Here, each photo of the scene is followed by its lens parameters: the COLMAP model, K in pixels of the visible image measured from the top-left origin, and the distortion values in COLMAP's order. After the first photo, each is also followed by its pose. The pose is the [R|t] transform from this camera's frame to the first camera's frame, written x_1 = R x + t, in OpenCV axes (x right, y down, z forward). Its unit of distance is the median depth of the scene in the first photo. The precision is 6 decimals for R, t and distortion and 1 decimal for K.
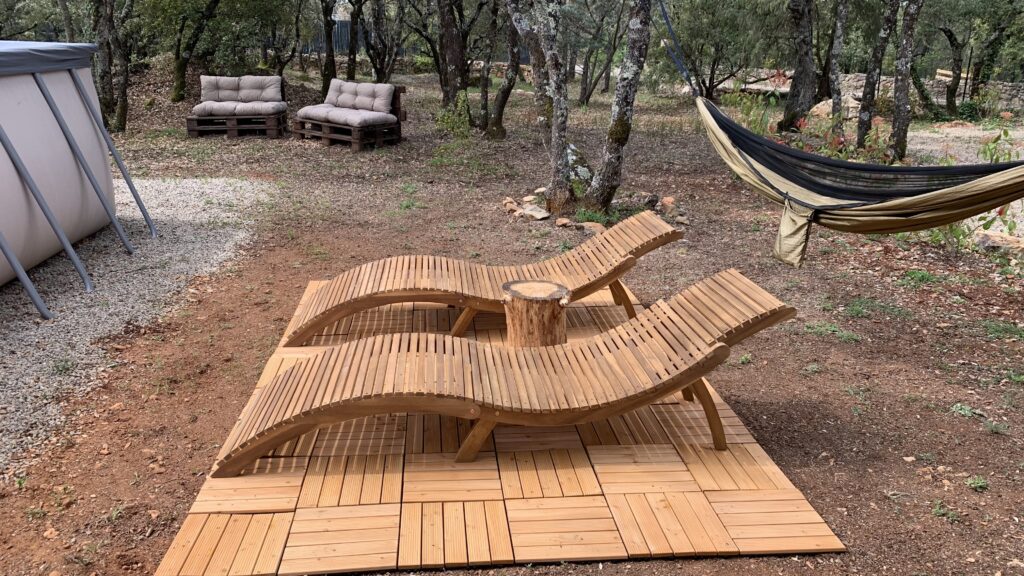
lens RADIAL K [[794.5, 0, 503.0], [0, 794.5, 286.6], [0, 0, 1]] dist [0.019417, -0.012146]
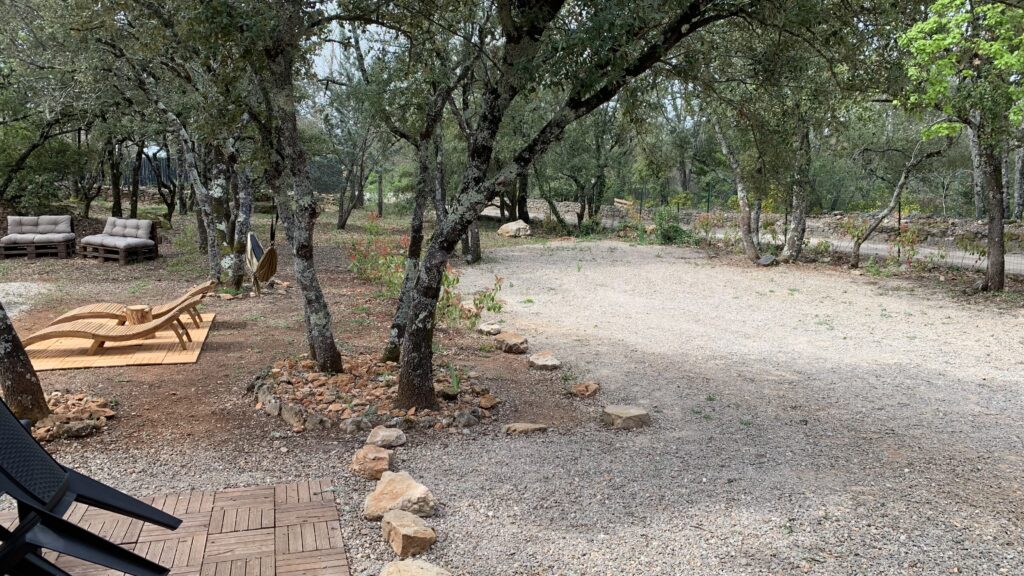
lens RADIAL K [[794.5, 0, 521.6], [0, 794.5, 295.0], [0, 0, 1]] dist [0.019417, -0.012146]
pose [[0.978765, -0.037056, 0.201611, 0.229210], [0.063765, 0.989768, -0.127644, 0.116395], [-0.194818, 0.137789, 0.971113, -0.552780]]
